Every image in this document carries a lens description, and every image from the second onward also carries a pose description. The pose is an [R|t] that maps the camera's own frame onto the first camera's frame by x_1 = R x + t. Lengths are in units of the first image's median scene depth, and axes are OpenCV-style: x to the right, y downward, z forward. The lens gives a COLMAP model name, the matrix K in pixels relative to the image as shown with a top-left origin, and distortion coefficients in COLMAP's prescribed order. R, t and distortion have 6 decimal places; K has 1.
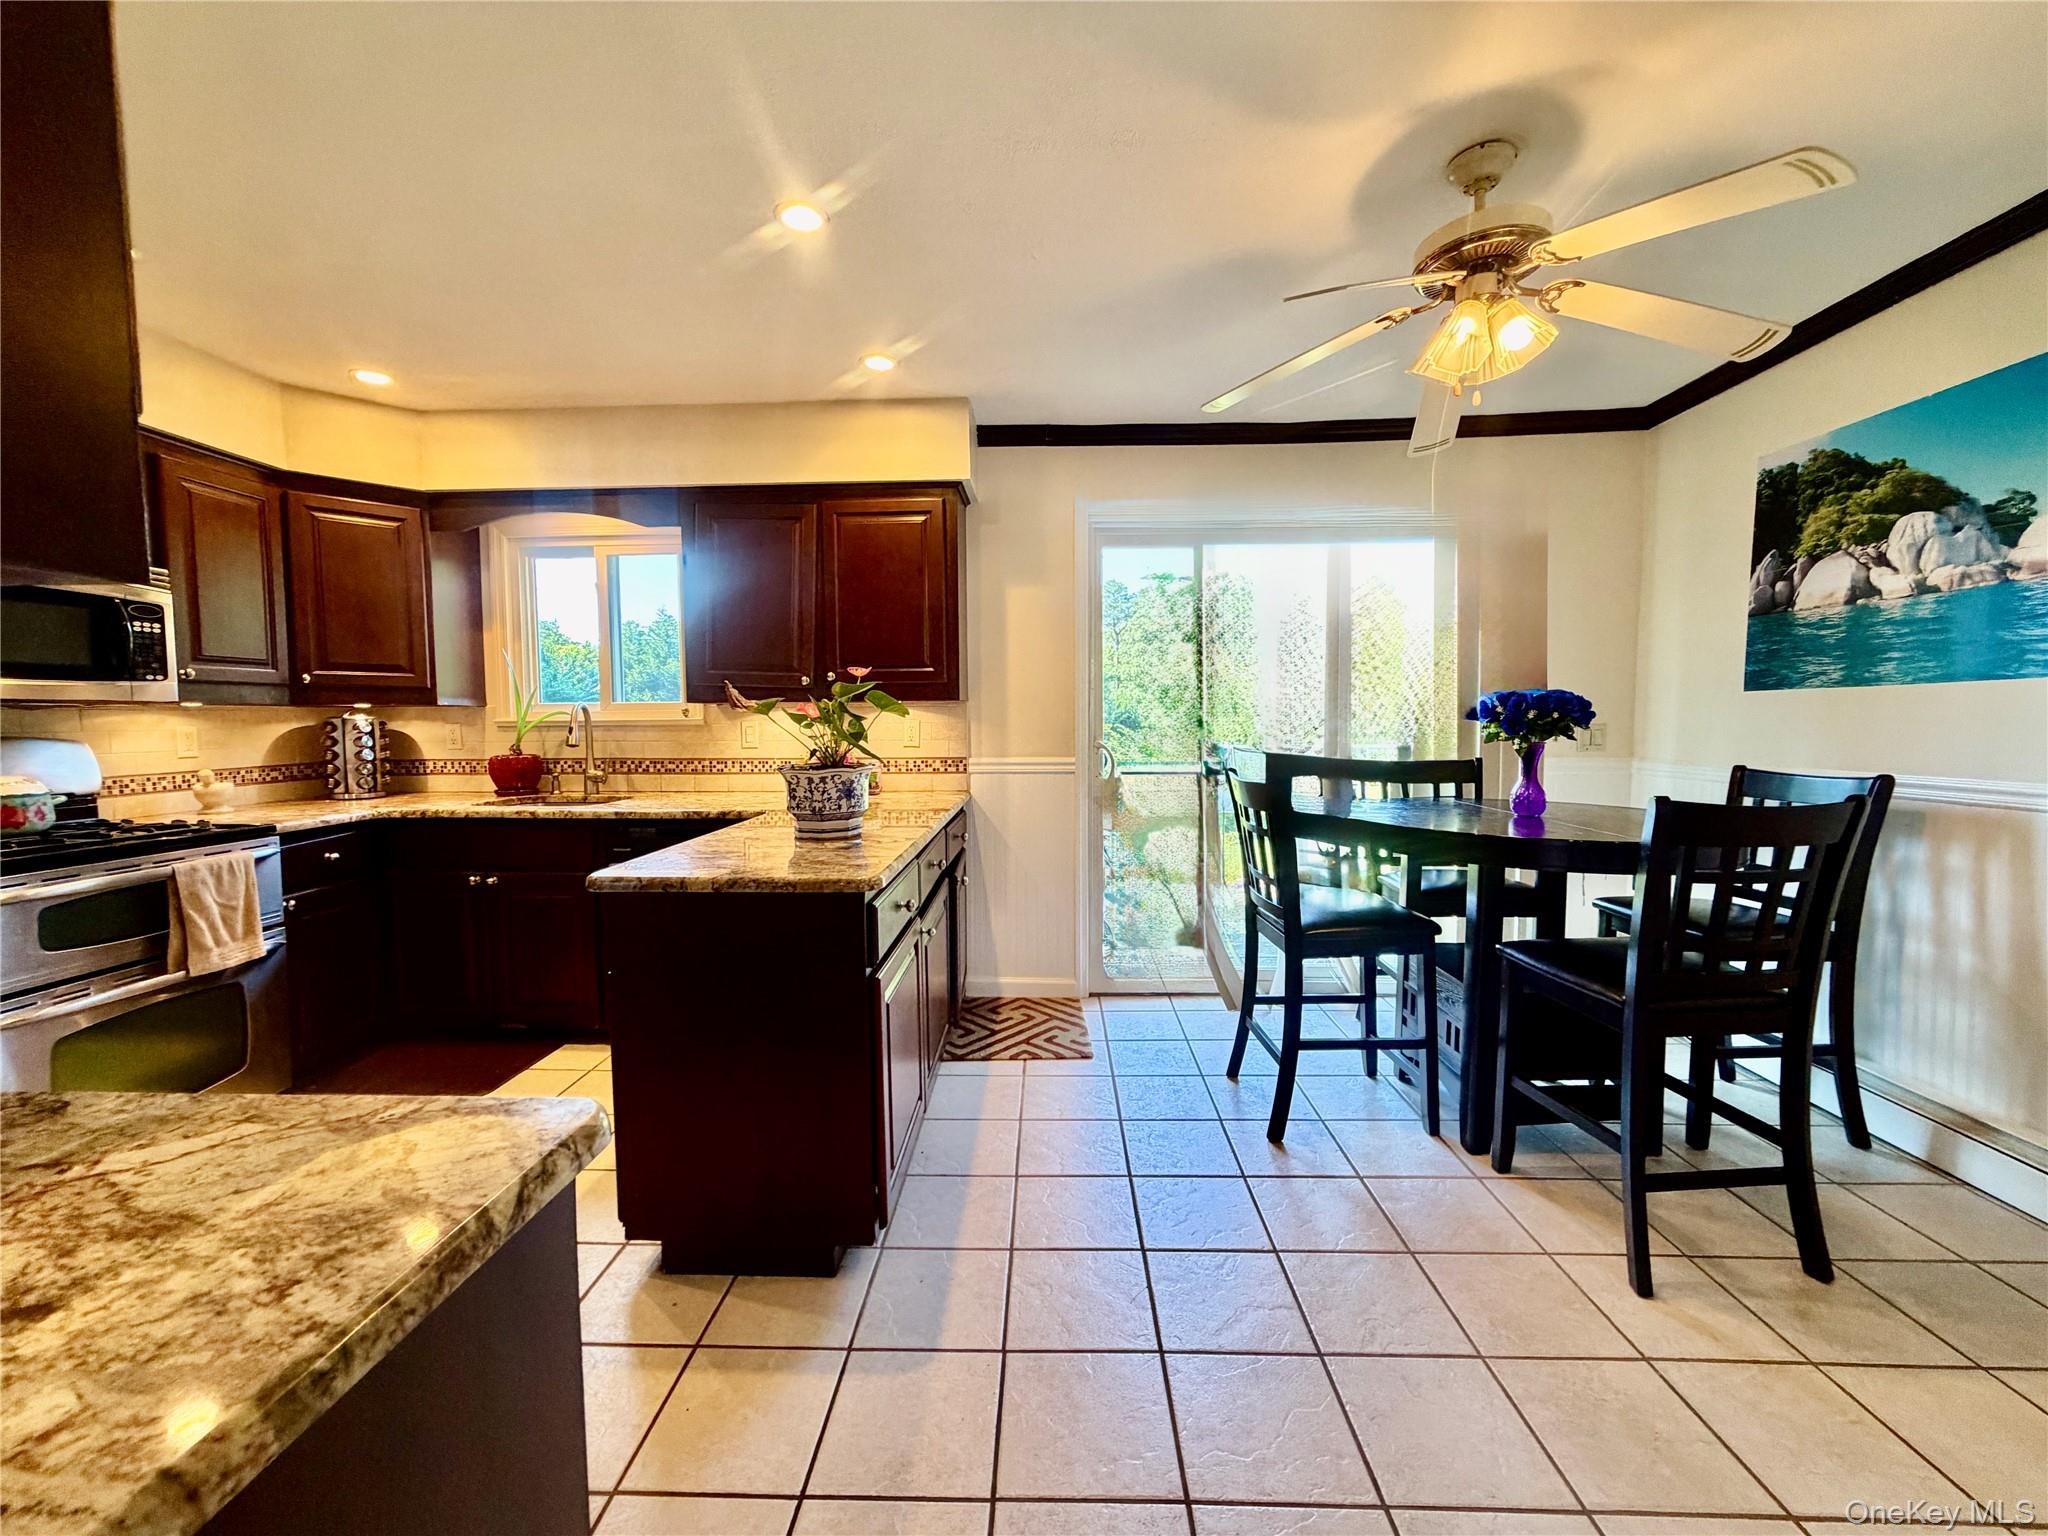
lens RADIAL K [[815.4, 0, 1022.0], [0, 815.4, 768.3], [0, 0, 1]] dist [-0.001733, 0.000319]
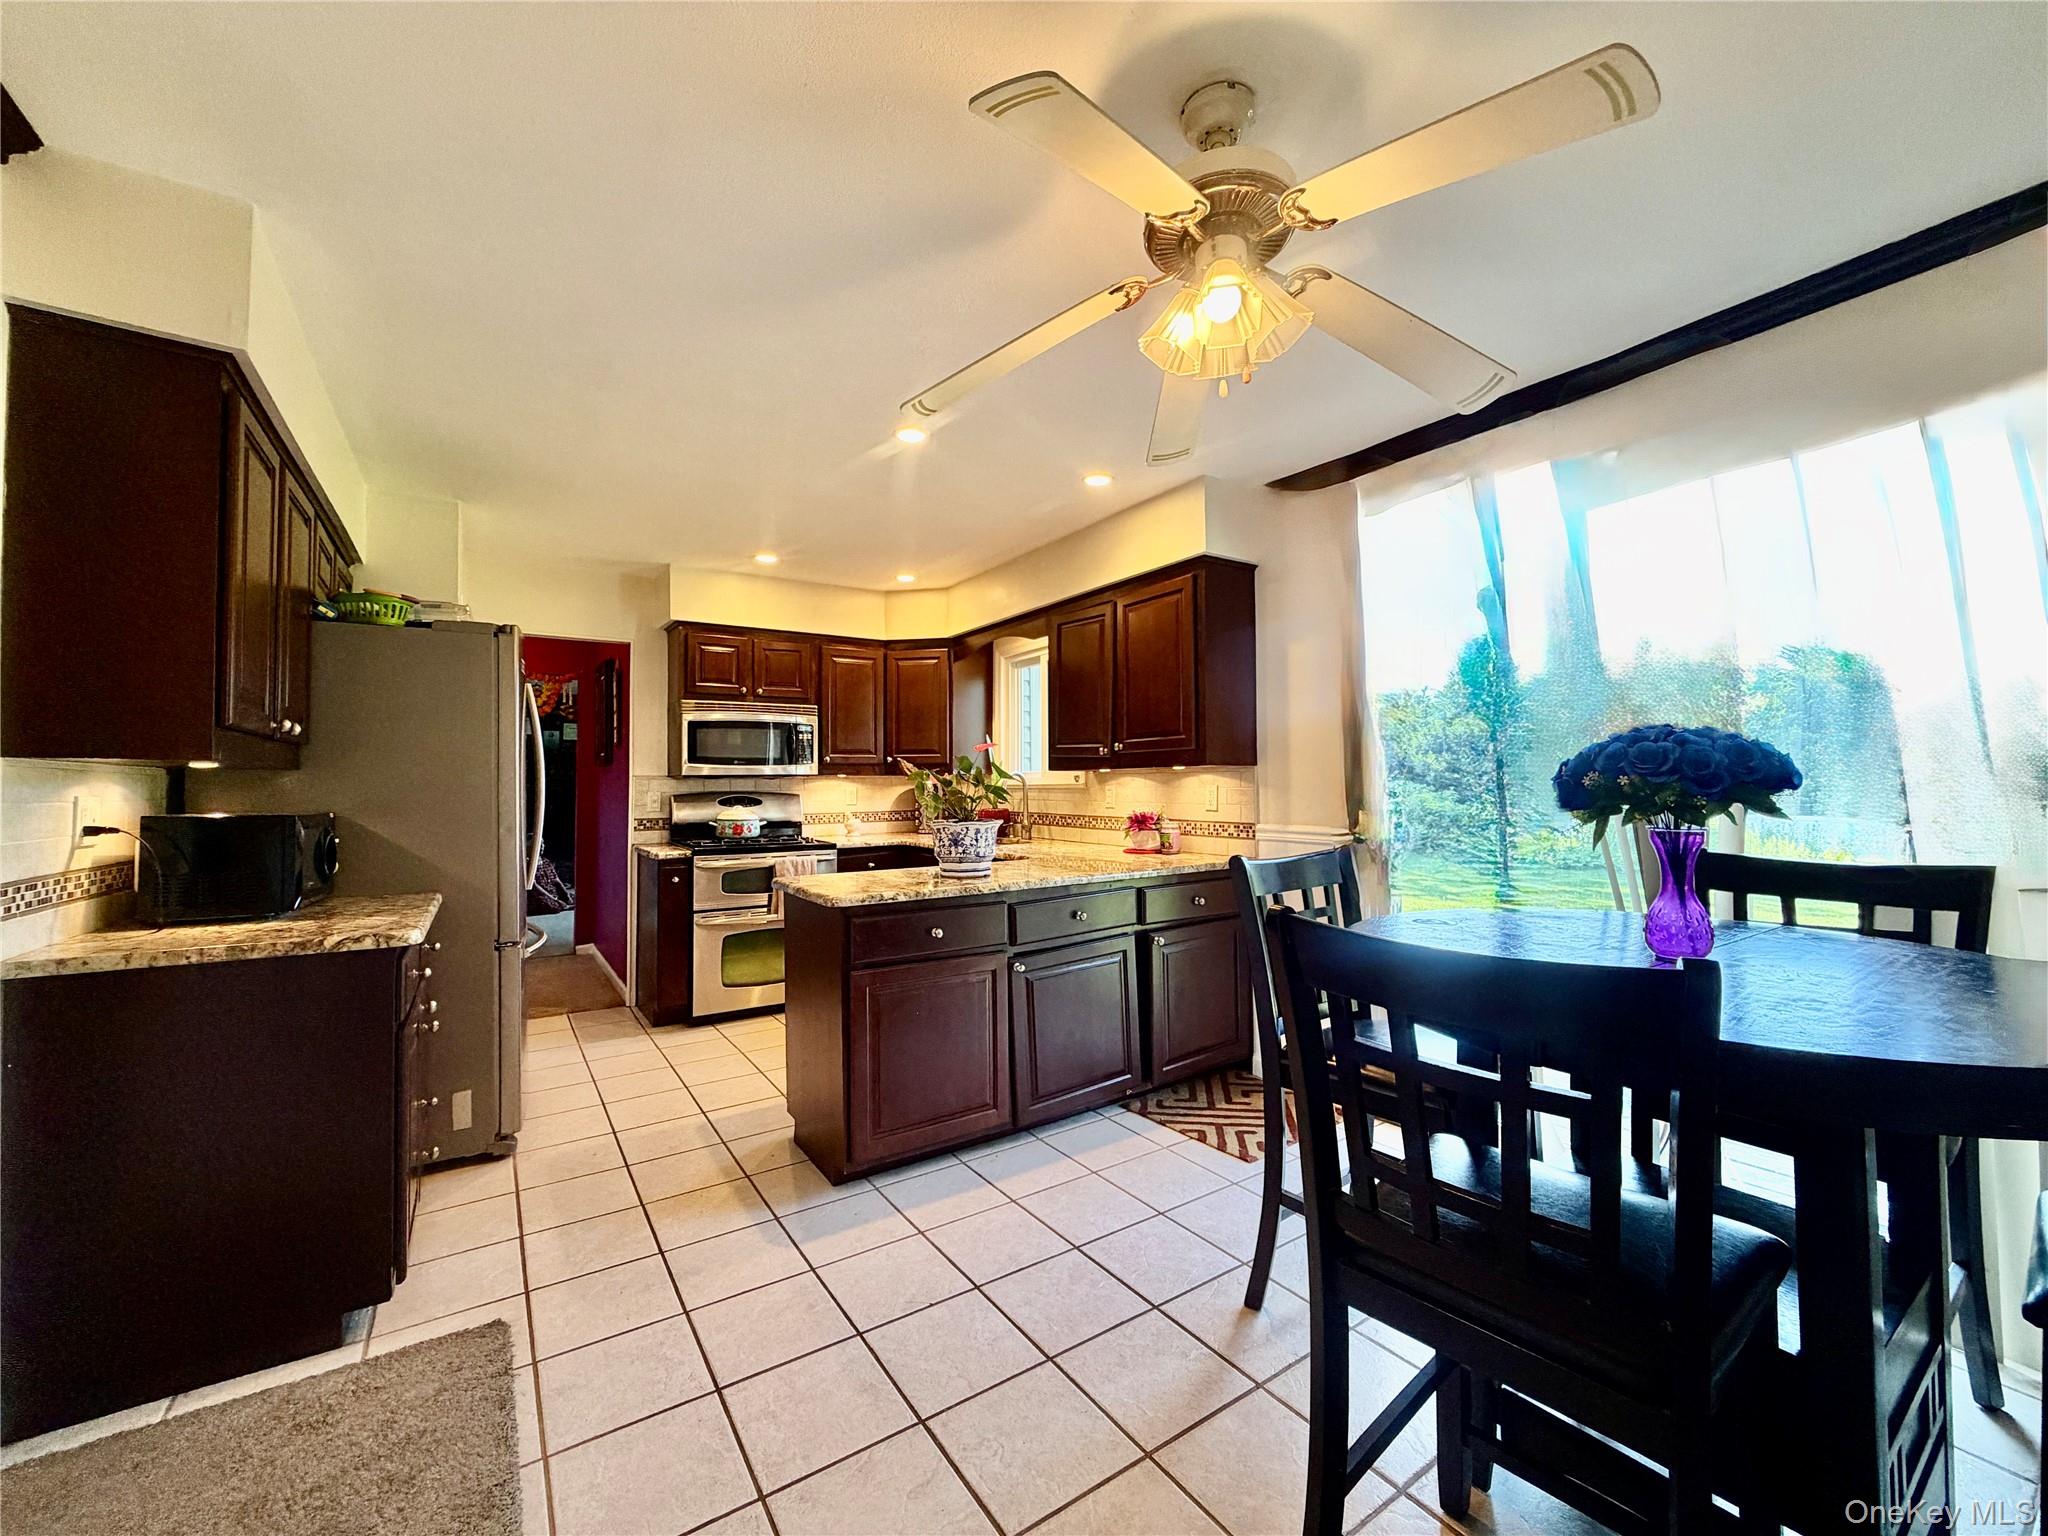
lens RADIAL K [[815.4, 0, 1022.0], [0, 815.4, 768.3], [0, 0, 1]] dist [-0.001733, 0.000319]
pose [[0.583642, -0.014398, -0.811883, 0.646761], [-0.046848, 0.997580, -0.051369, -0.018252], [0.810658, 0.068016, 0.581556, 0.237515]]
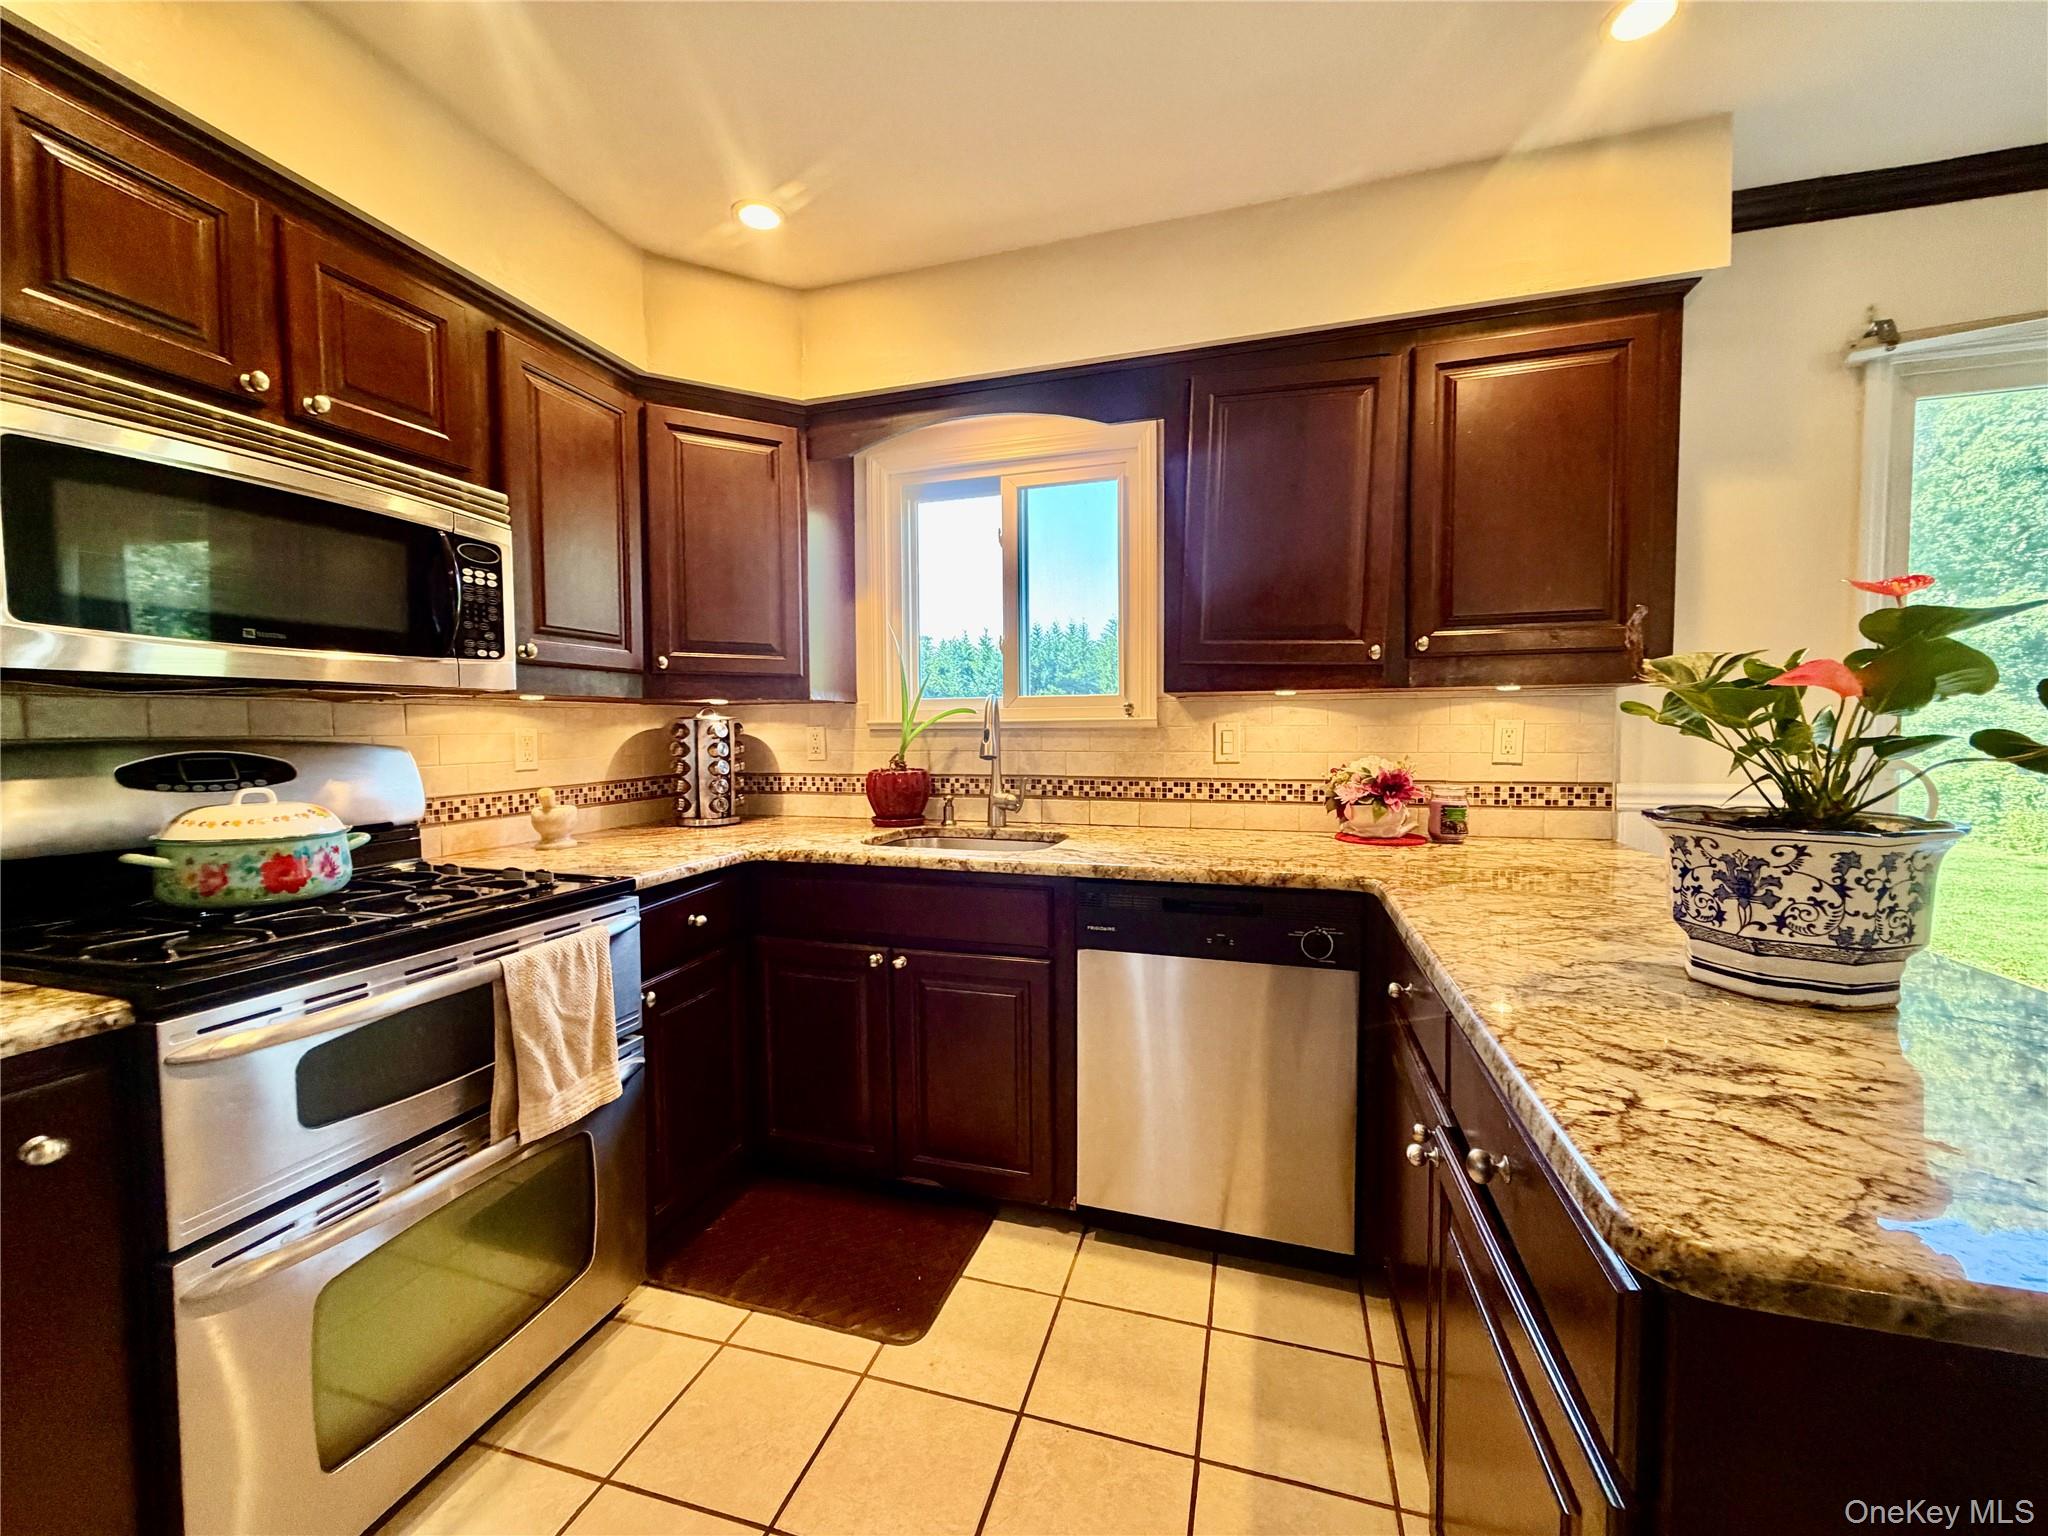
lens RADIAL K [[815.4, 0, 1022.0], [0, 815.4, 768.3], [0, 0, 1]] dist [-0.001733, 0.000319]
pose [[0.968328, 0.011594, -0.249412, -0.384755], [-0.014369, 0.999853, -0.009309, -0.014124], [0.249268, 0.012598, 0.968353, 0.376589]]
